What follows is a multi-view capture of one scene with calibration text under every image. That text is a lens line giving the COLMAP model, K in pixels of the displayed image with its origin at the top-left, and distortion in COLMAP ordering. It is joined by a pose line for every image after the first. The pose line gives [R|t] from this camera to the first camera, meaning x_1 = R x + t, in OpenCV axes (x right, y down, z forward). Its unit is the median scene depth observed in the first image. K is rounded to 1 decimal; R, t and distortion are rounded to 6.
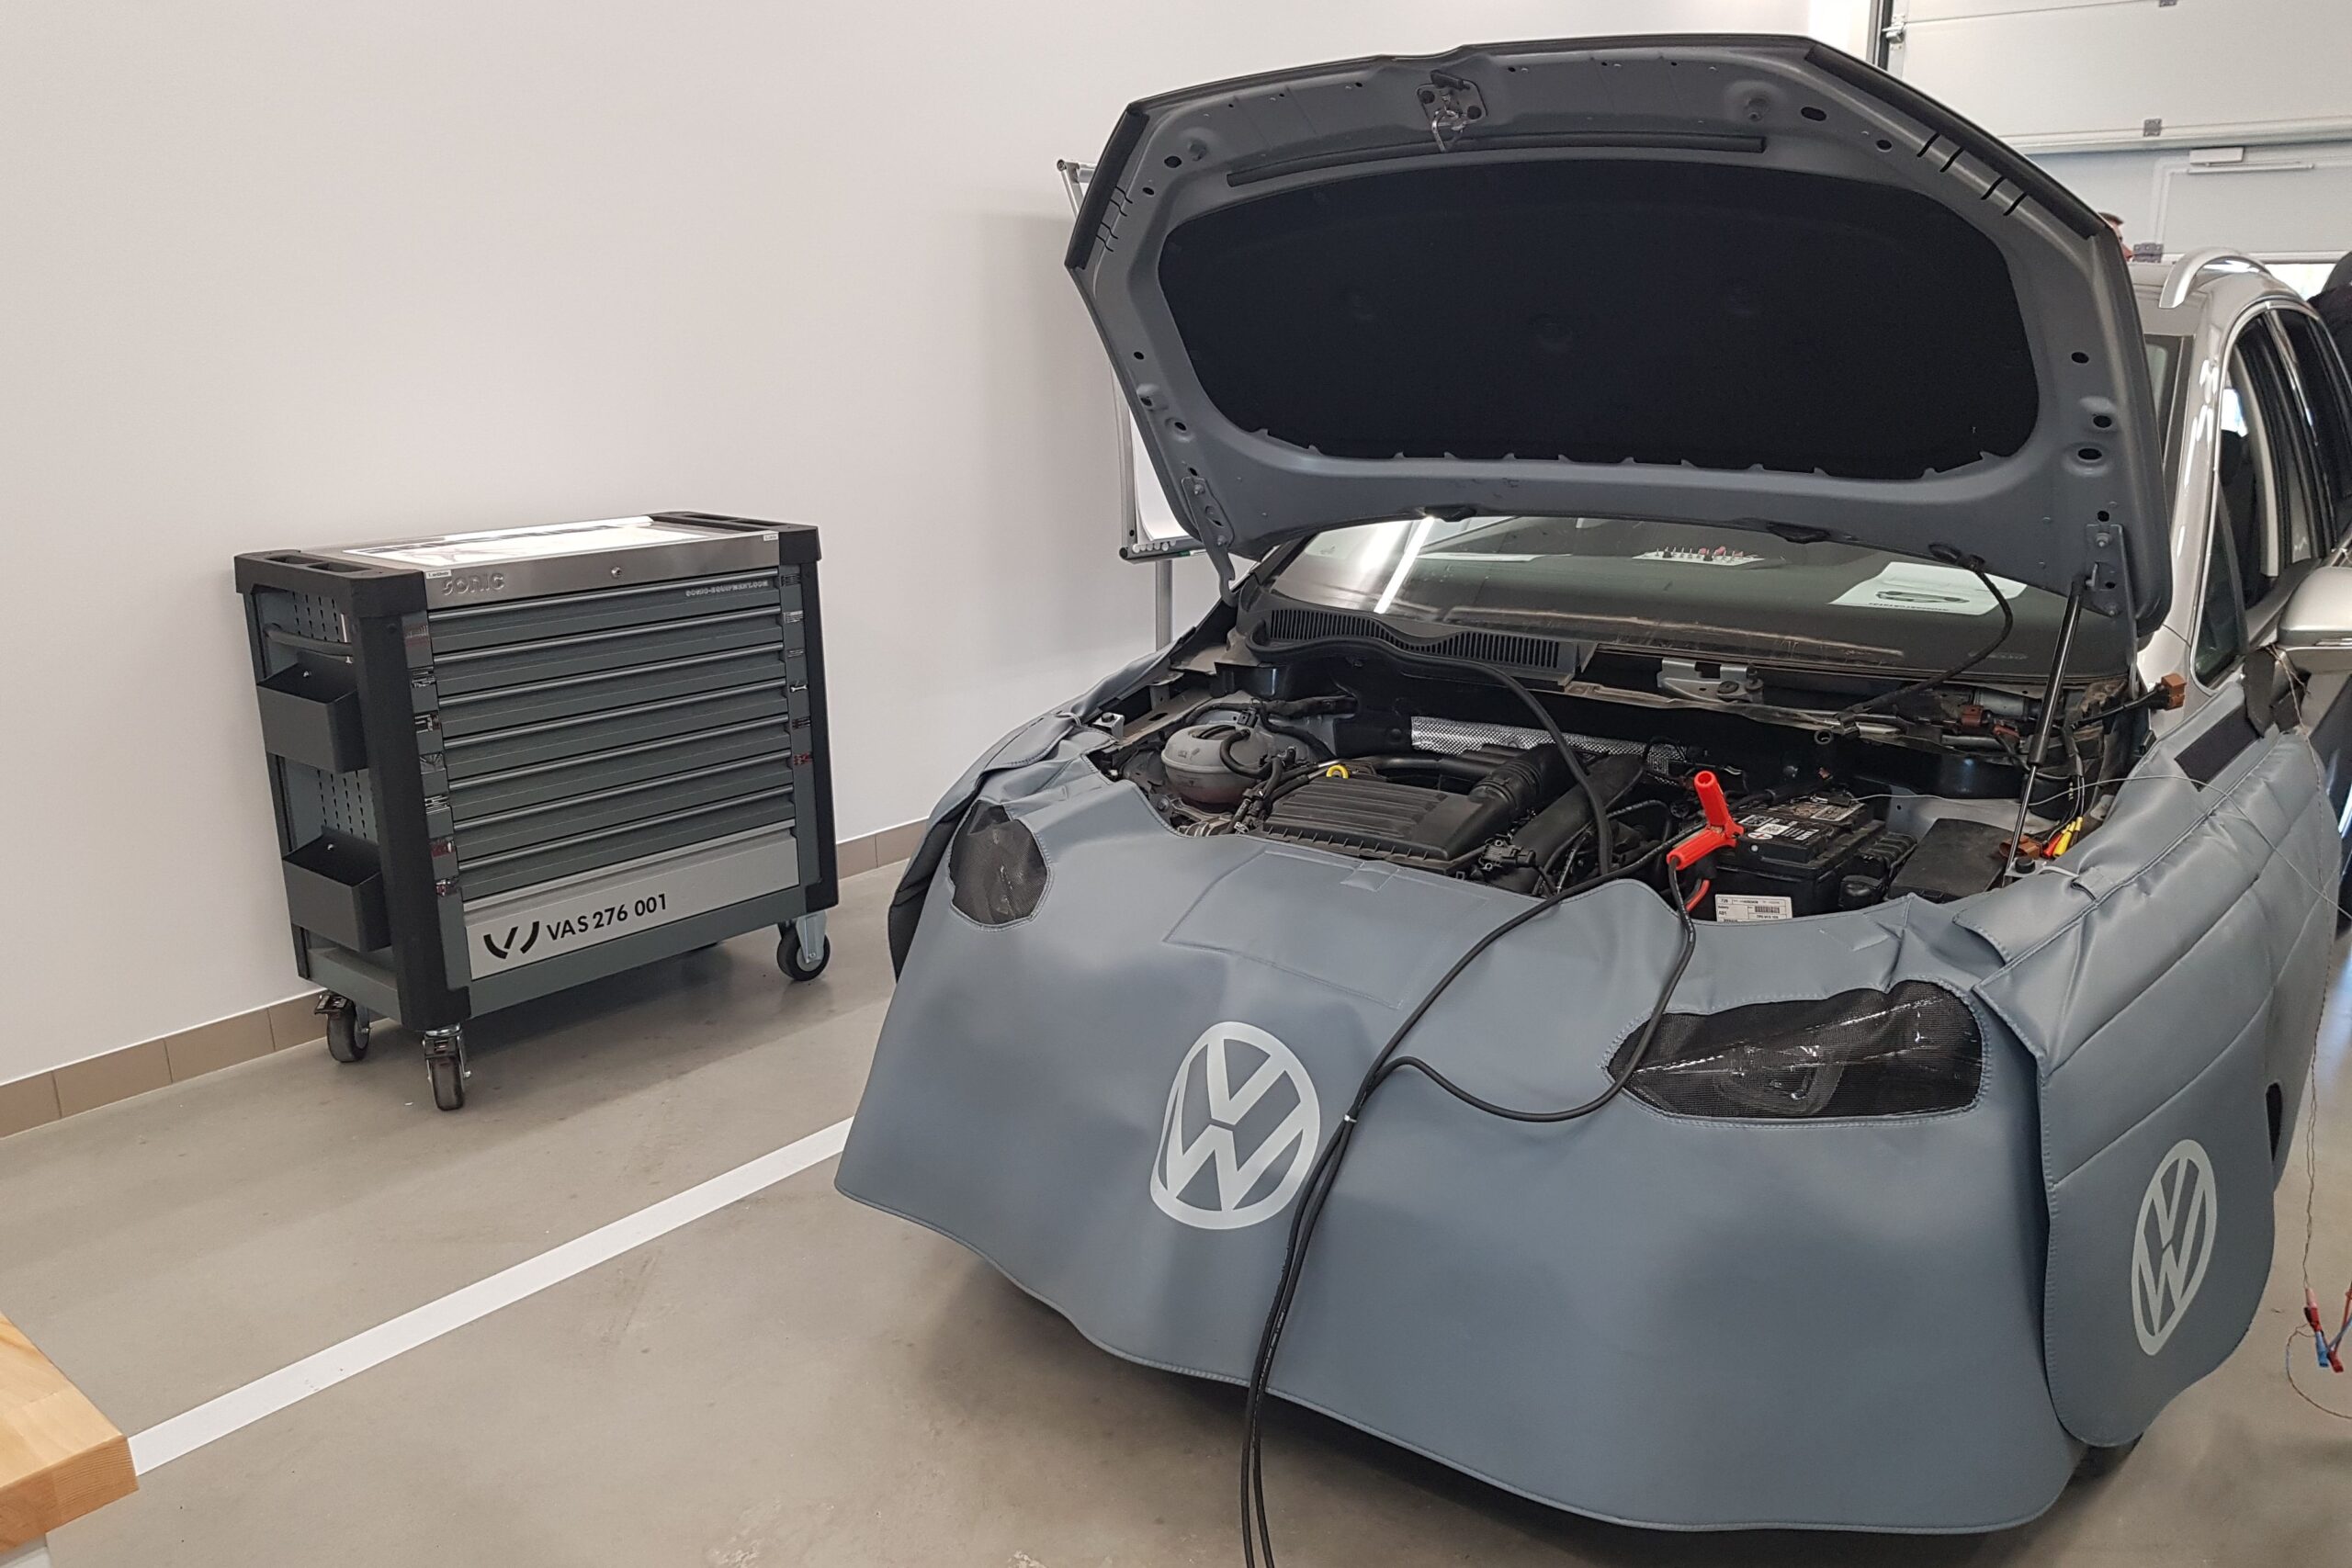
lens RADIAL K [[1844.2, 0, 1217.1], [0, 1844.2, 788.6], [0, 0, 1]] dist [0.085539, -0.111410]
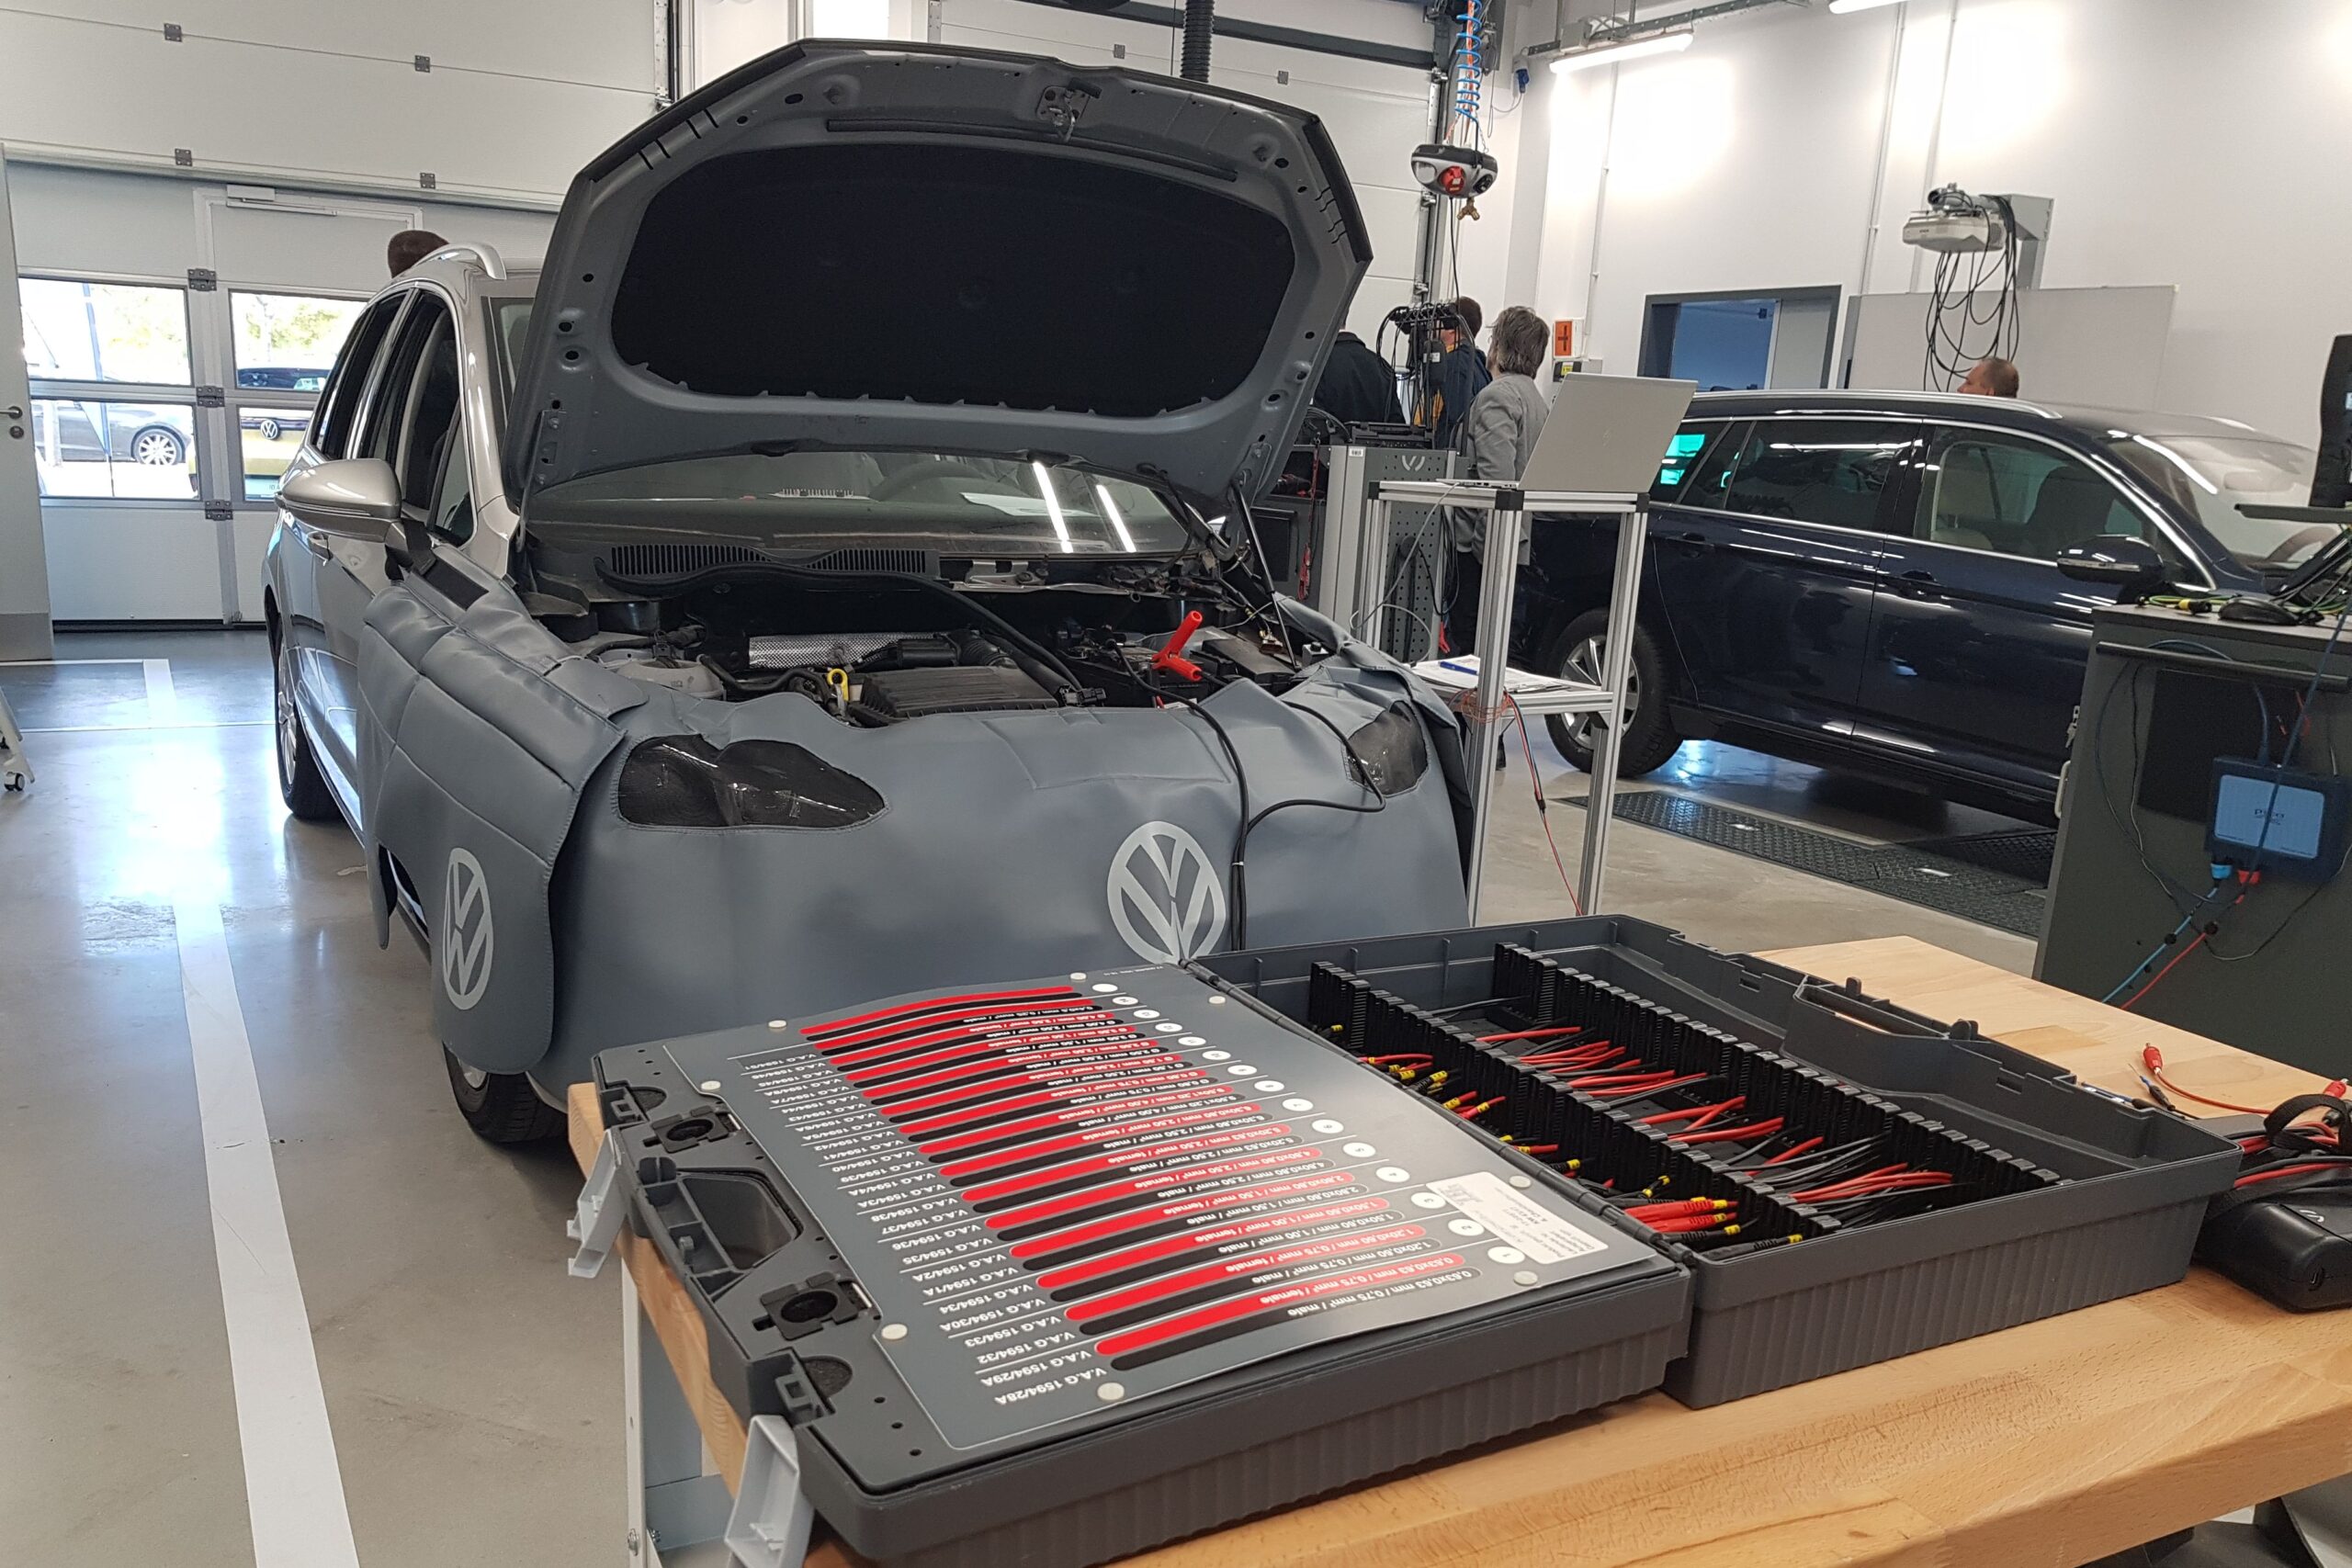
lens RADIAL K [[1844.2, 0, 1217.1], [0, 1844.2, 788.6], [0, 0, 1]] dist [0.085539, -0.111410]
pose [[0.406318, -0.153557, 0.900736, -0.892916], [0.180118, 0.979896, 0.085801, 0.004791], [-0.895803, 0.127376, 0.425807, 0.341819]]
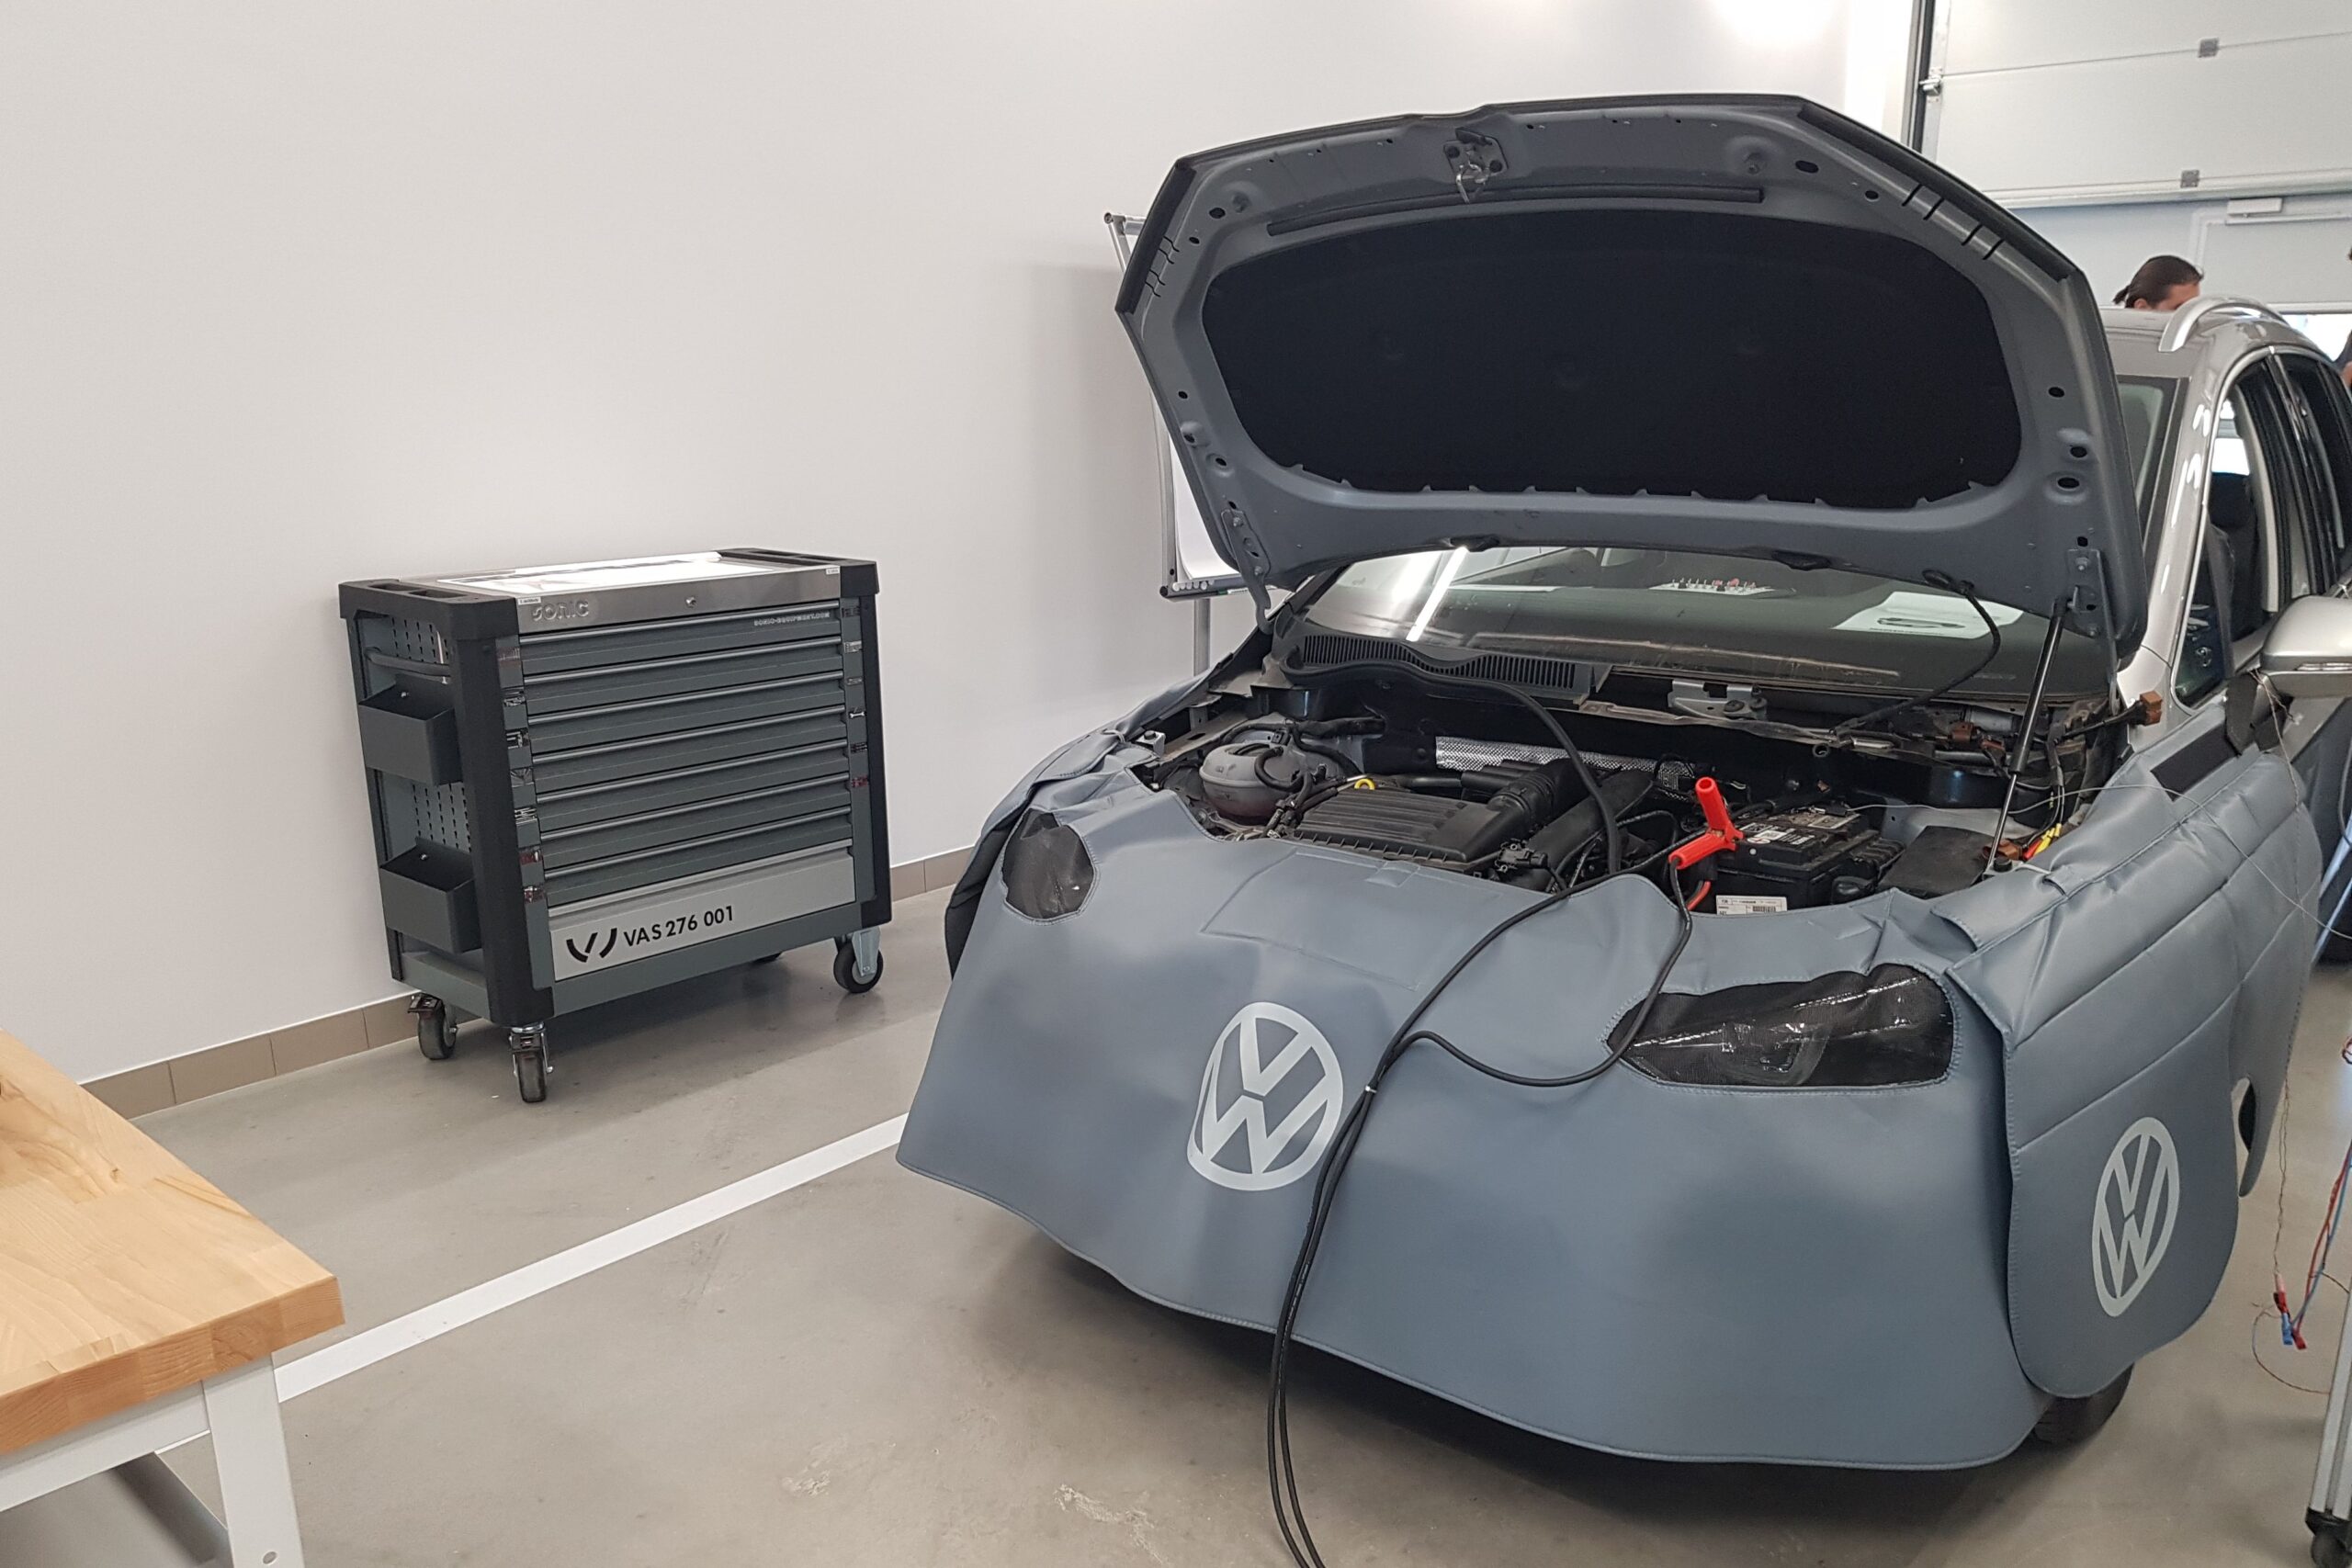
lens RADIAL K [[1836.3, 0, 1185.8], [0, 1836.3, 846.2], [0, 0, 1]] dist [0.085313, -0.115551]
pose [[0.999308, 0.010042, -0.035825, 0.000180], [-0.009928, 0.999945, 0.003339, 0.025186], [0.035857, -0.002981, 0.999352, -0.070793]]
